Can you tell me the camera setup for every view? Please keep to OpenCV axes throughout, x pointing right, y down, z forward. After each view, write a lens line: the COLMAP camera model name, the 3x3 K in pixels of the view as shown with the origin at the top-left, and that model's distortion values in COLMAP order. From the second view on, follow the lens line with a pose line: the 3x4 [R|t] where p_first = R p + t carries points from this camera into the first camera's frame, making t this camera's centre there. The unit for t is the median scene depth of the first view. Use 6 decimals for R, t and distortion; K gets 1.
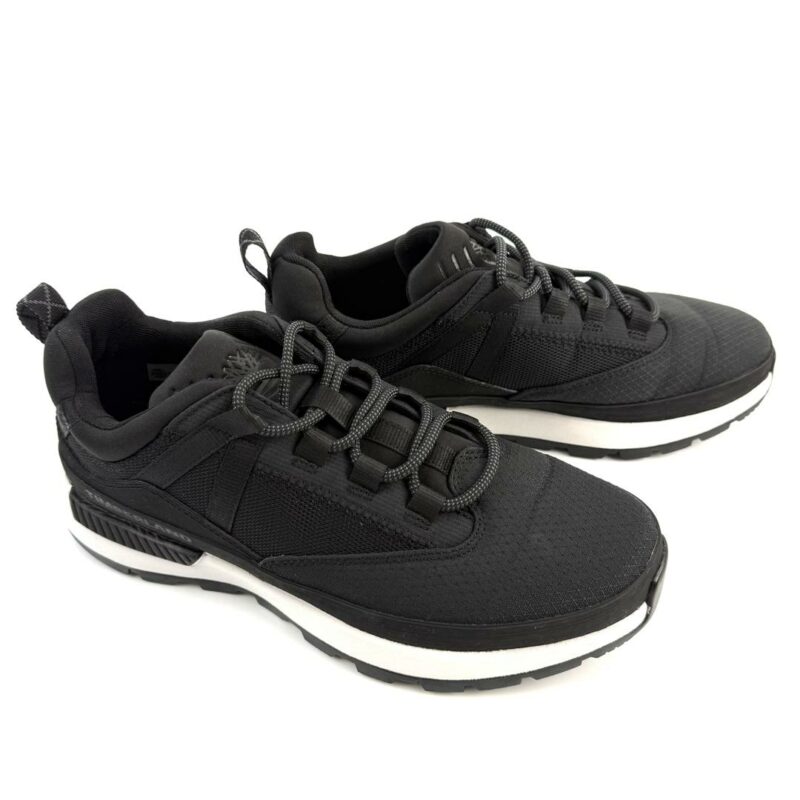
lens RADIAL K [[865.4, 0, 400.0], [0, 865.4, 400.0], [0, 0, 1]] dist [-0.063924, -0.024300]
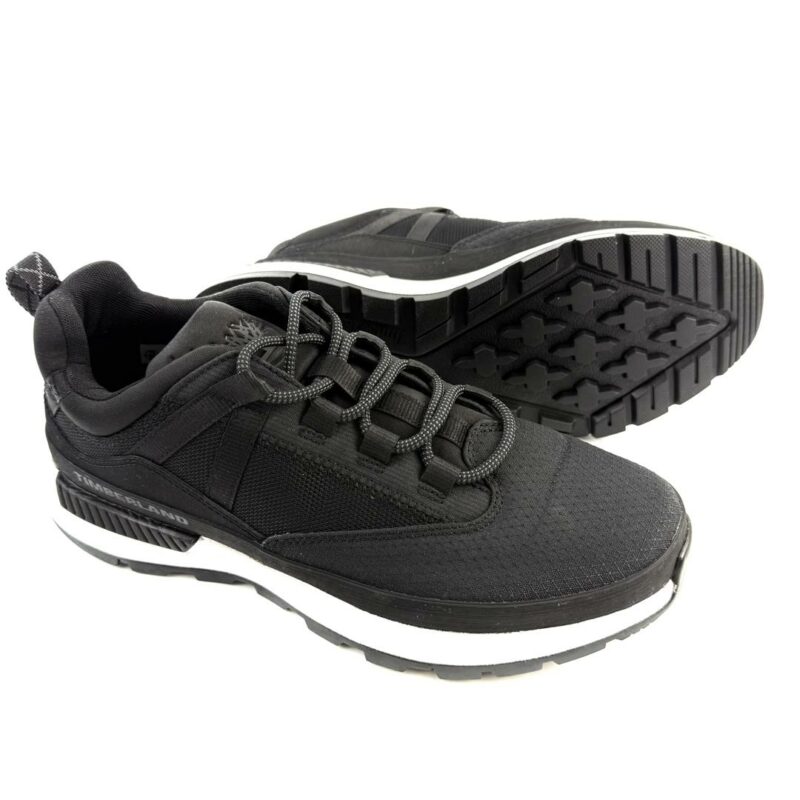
lens RADIAL K [[865.4, 0, 400.0], [0, 865.4, 400.0], [0, 0, 1]] dist [-0.063924, -0.024300]
pose [[0.999470, -0.000166, 0.032548, -0.044142], [0.002108, 0.998219, -0.059619, 0.091649], [-0.032481, 0.059656, 0.997690, 0.050445]]
